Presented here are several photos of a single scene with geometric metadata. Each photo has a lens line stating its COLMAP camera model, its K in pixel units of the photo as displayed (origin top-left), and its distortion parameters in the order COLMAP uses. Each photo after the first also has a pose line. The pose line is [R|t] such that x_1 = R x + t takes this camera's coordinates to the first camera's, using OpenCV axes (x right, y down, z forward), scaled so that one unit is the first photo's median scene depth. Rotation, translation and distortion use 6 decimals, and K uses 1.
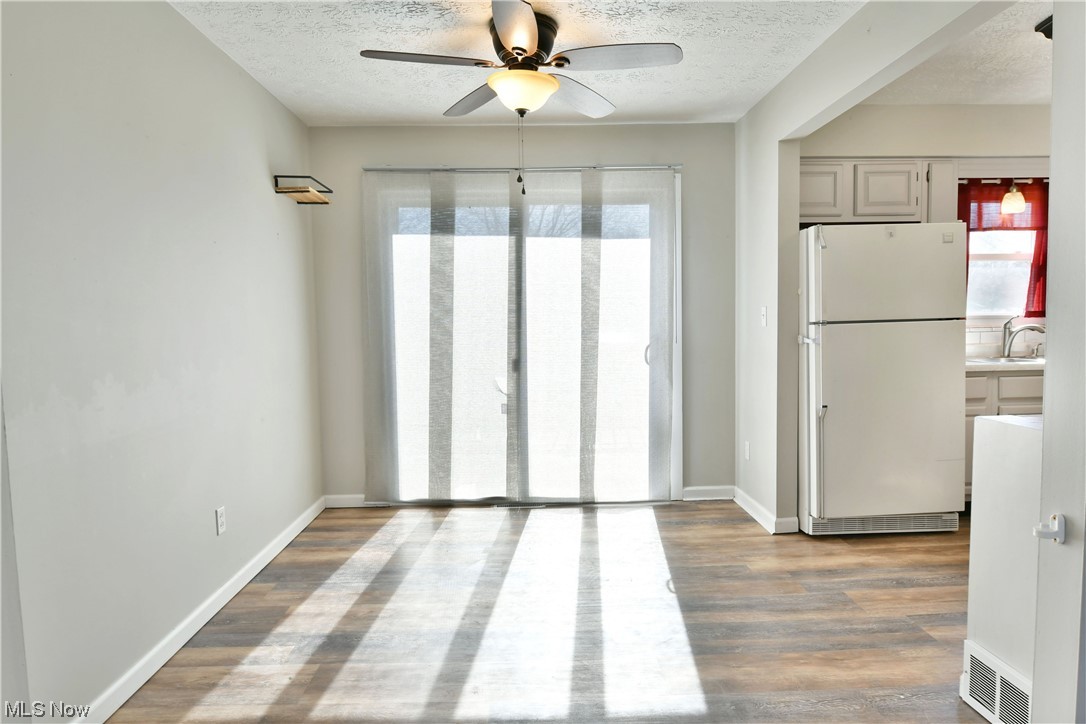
lens RADIAL K [[672.9, 0, 558.0], [0, 672.9, 359.3], [0, 0, 1]] dist [0.000858, 0.001955]
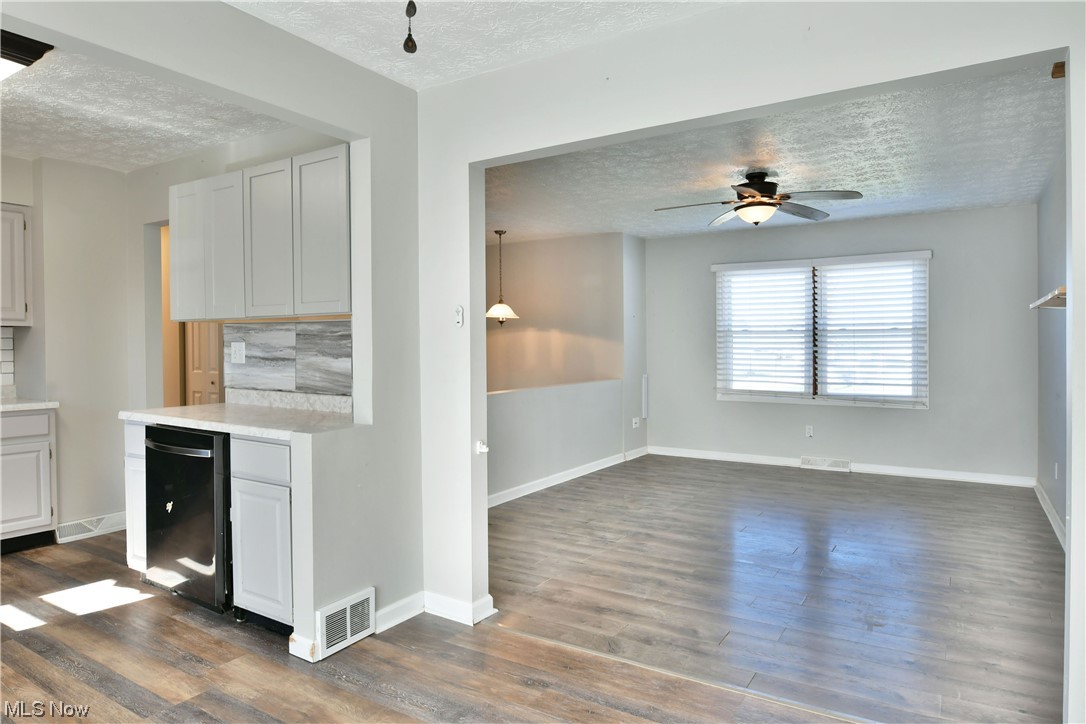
lens RADIAL K [[668.5, 0, 547.7], [0, 668.5, 362.2], [0, 0, 1]] dist [-0.015002, -0.001926]
pose [[-0.822459, 0.006085, 0.568791, -0.230129], [0.056246, 0.995912, 0.070676, -0.056111], [-0.566036, 0.090121, -0.819440, 0.866743]]
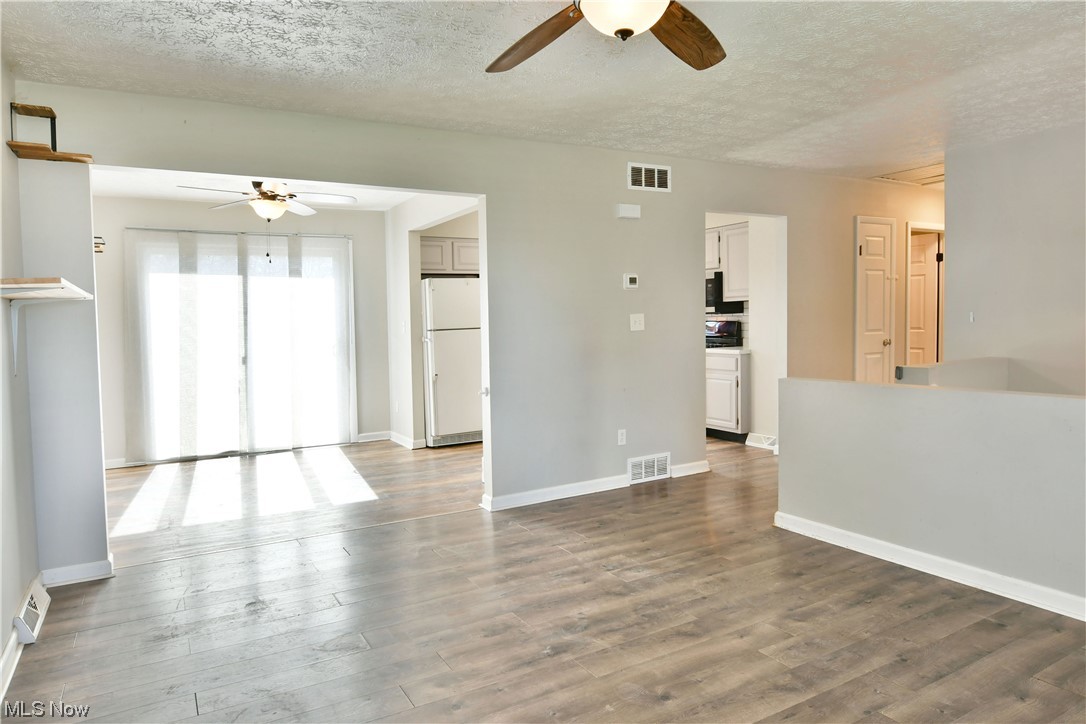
lens RADIAL K [[682.5, 0, 540.1], [0, 682.5, 324.7], [0, 0, 1]] dist [0.002467, -0.001022]
pose [[0.890546, -0.008399, 0.454815, -0.166786], [0.041736, 0.997121, -0.063307, 0.051593], [-0.452974, 0.075360, 0.888333, -0.663501]]
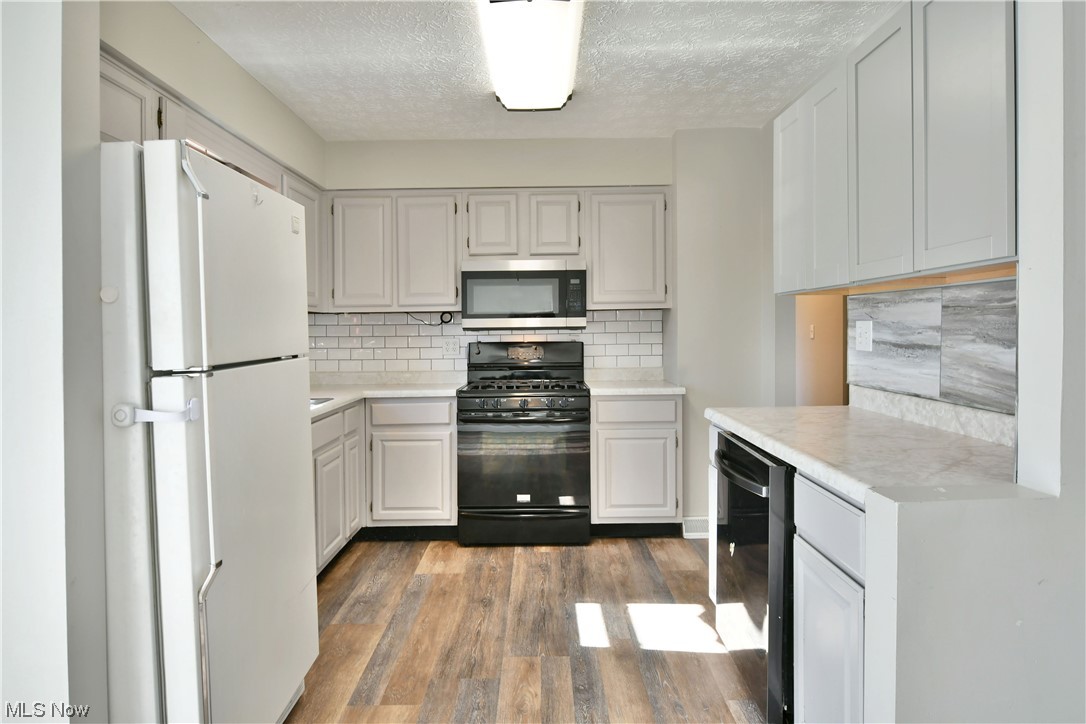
lens RADIAL K [[669.5, 0, 531.9], [0, 669.5, 343.8], [0, 0, 1]] dist [-0.015271, -0.000721]
pose [[0.057213, -0.002671, 0.998358, -0.017513], [0.079819, 0.996808, -0.001907, -0.044809], [-0.995166, 0.079797, 0.057244, 0.637439]]
